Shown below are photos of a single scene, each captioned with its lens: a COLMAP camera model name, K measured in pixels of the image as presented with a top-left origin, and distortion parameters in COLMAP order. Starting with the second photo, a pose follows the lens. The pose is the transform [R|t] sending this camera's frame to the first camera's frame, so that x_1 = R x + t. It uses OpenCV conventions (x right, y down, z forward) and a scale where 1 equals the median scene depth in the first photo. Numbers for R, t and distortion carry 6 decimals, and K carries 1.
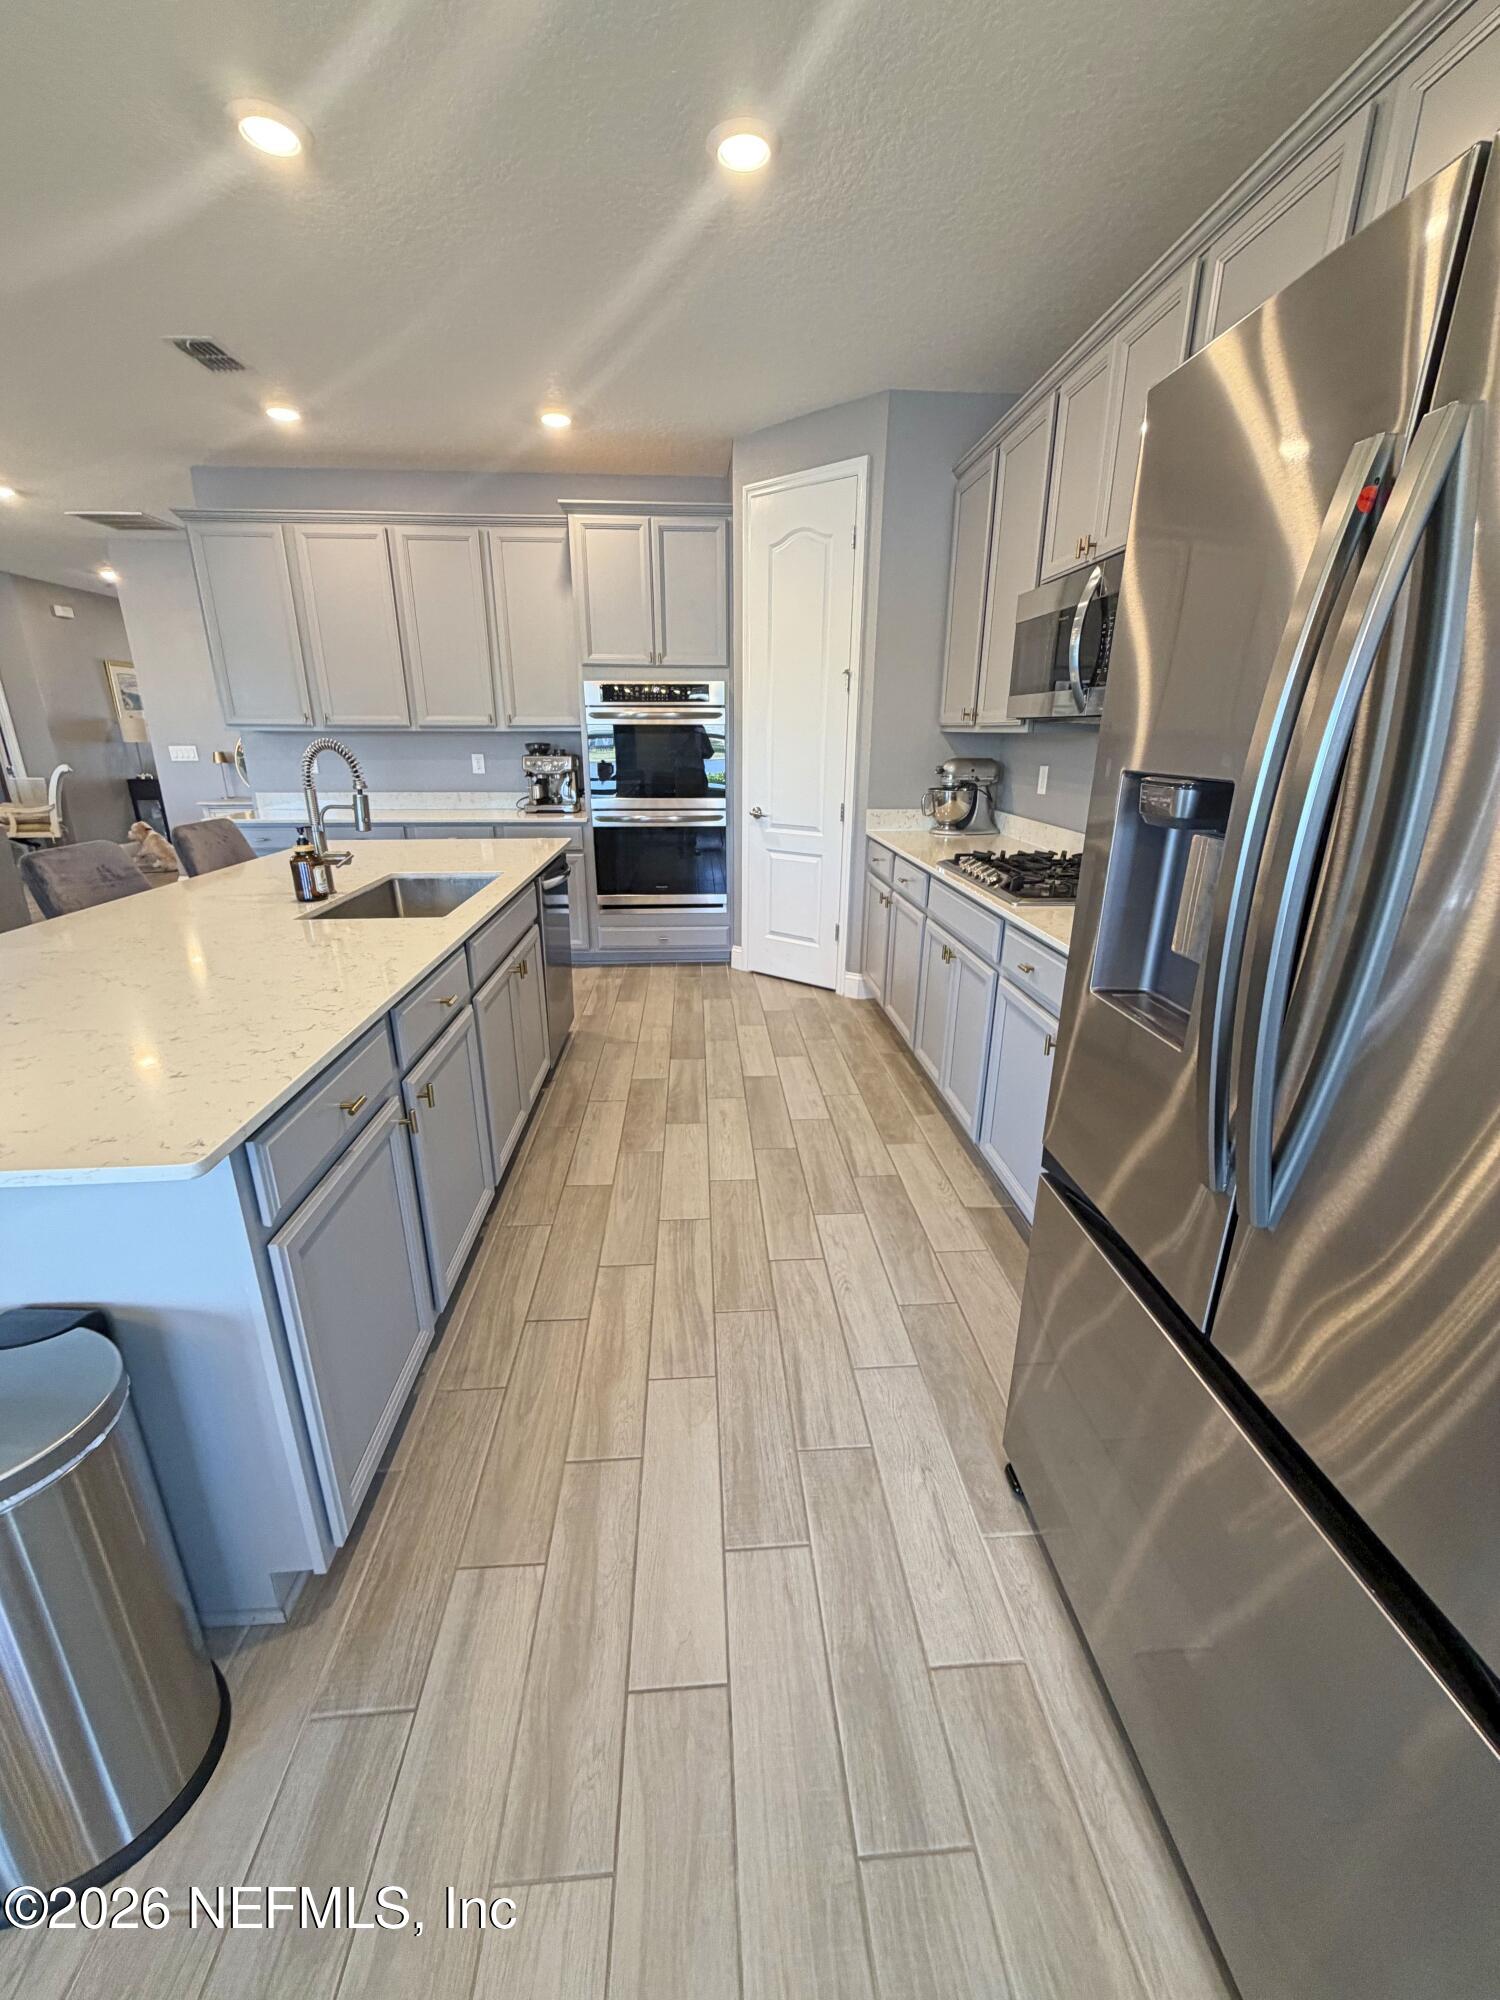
lens RADIAL K [[793.0, 0, 750.0], [0, 793.0, 1000.0], [0, 0, 1]] dist [0.002127, 0.000081]
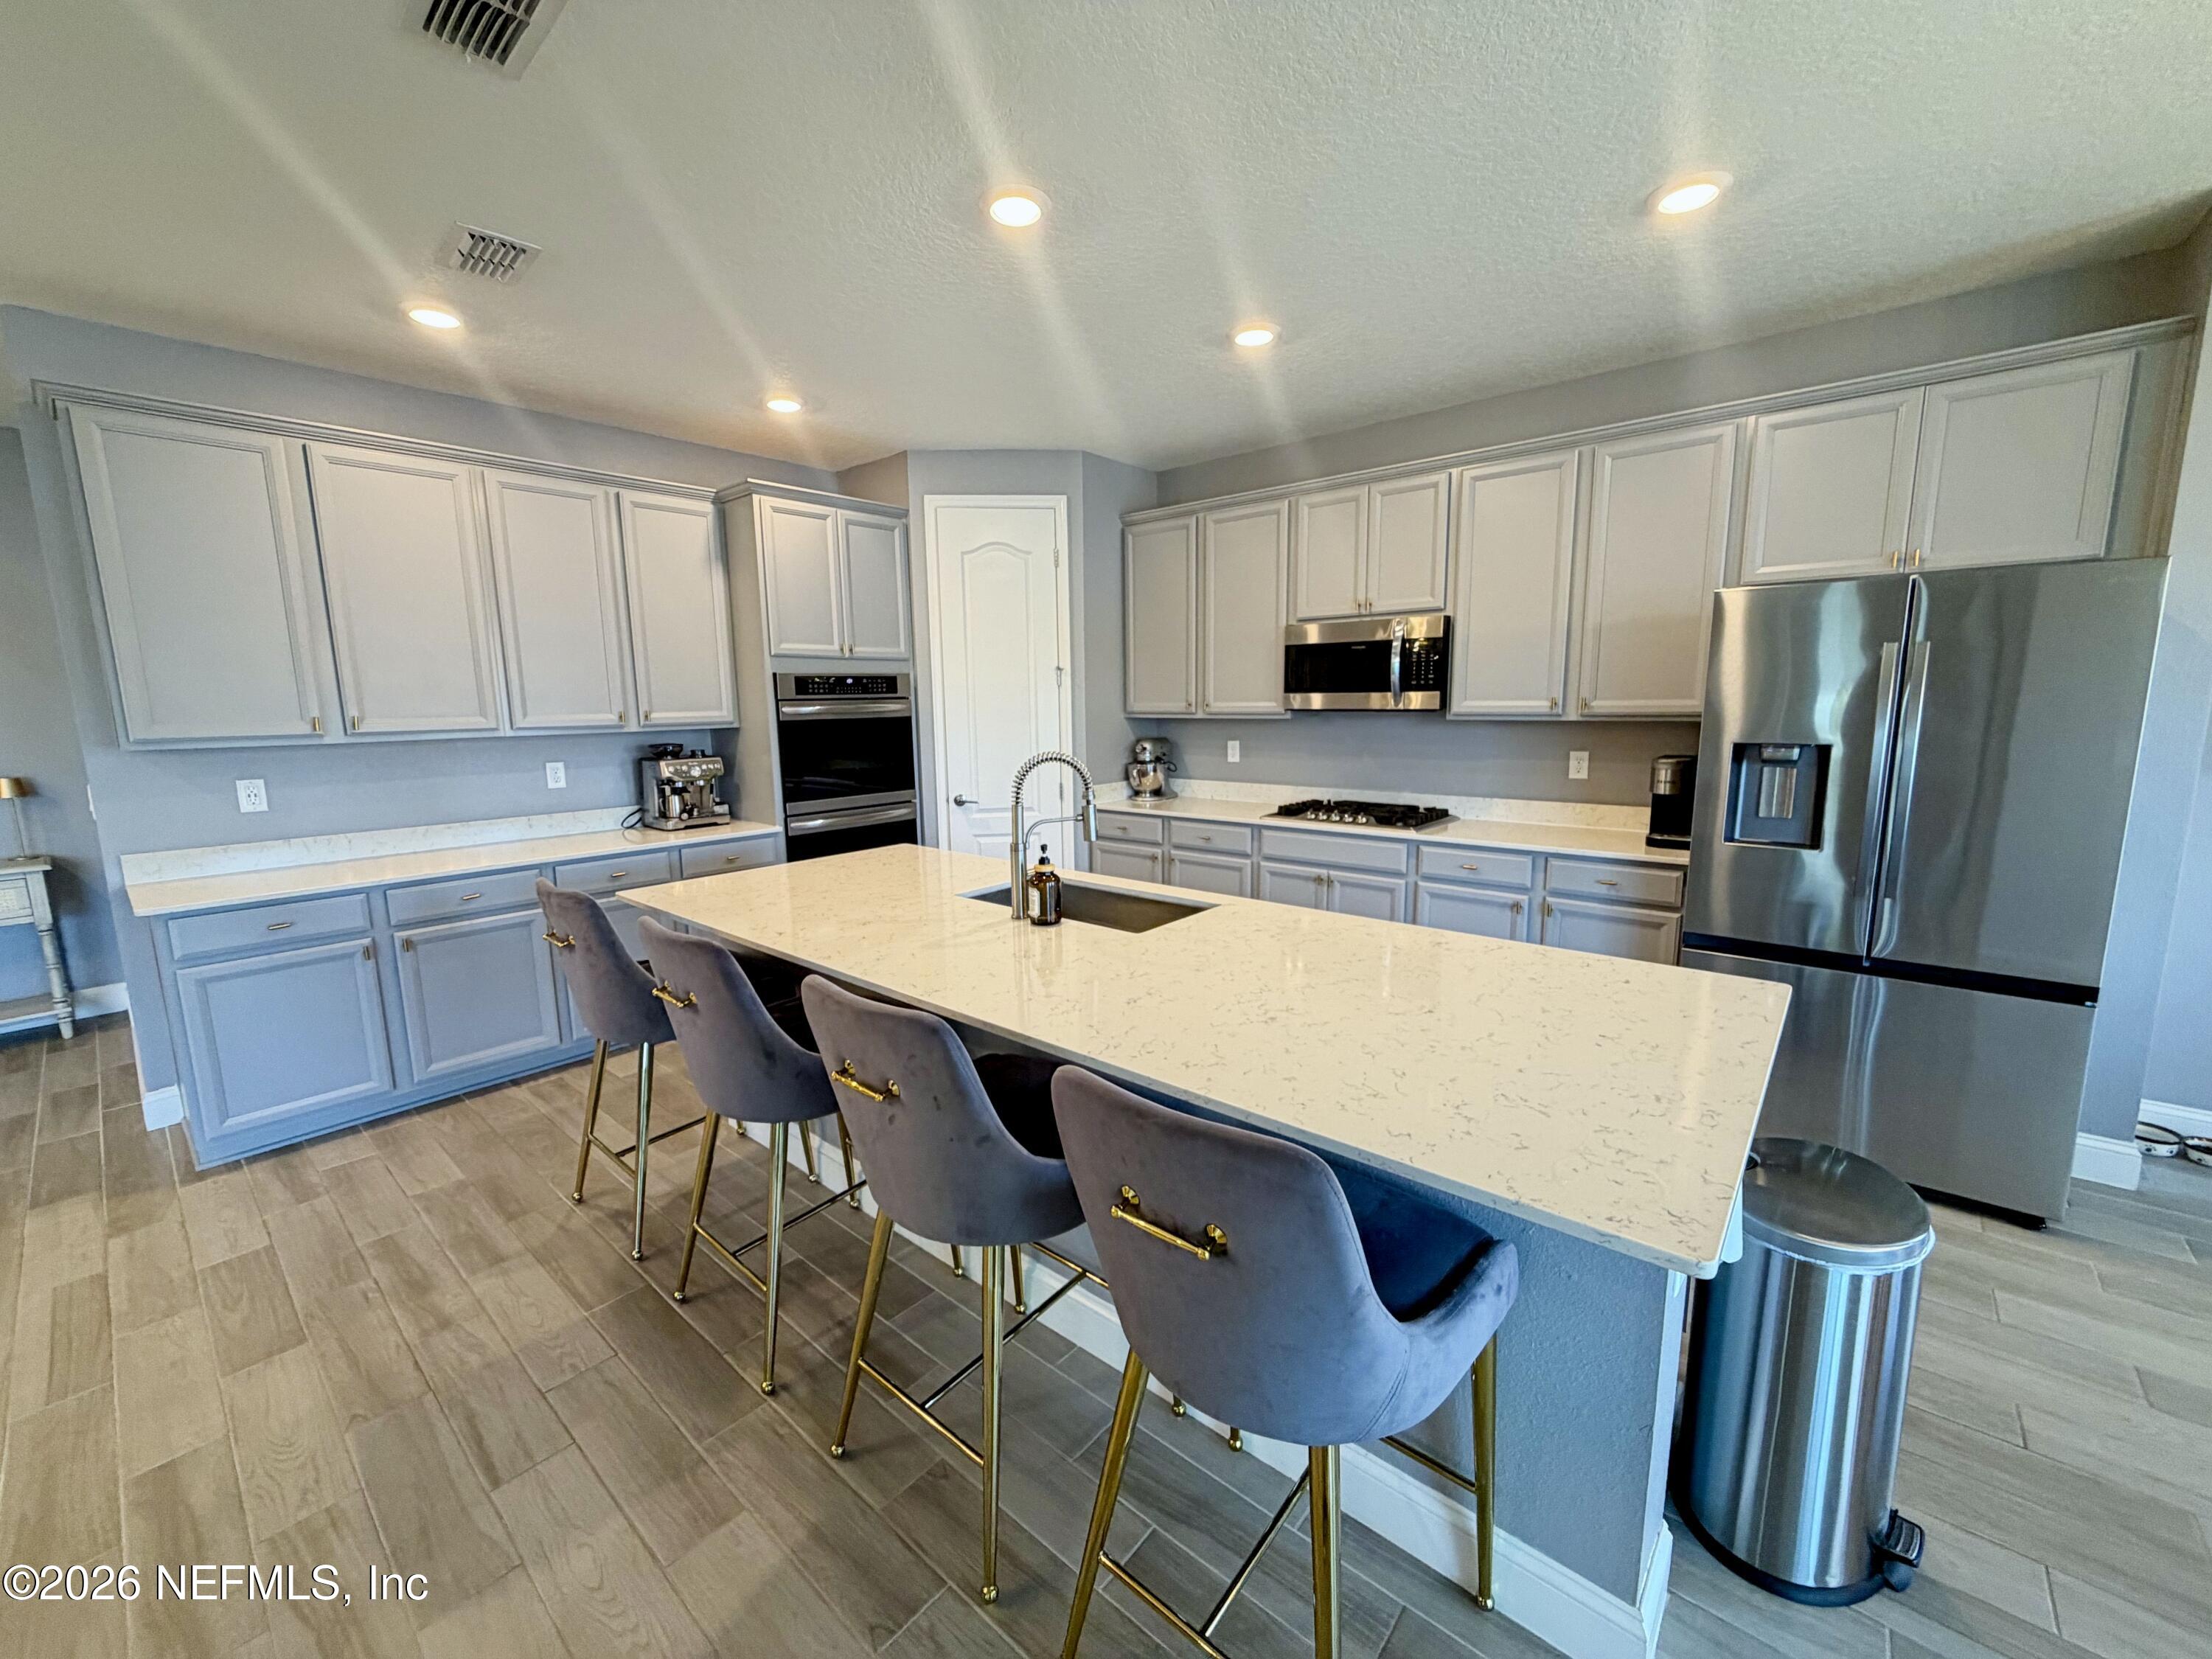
lens RADIAL K [[877.0, 0, 1106.0], [0, 877.0, 829.5], [0, 0, 1]] dist [0.002127, 0.000081]
pose [[0.700665, -0.120581, 0.703228, -0.690330], [0.245249, 0.966263, -0.078672, -0.078198], [-0.670016, 0.227589, 0.706598, 0.131959]]
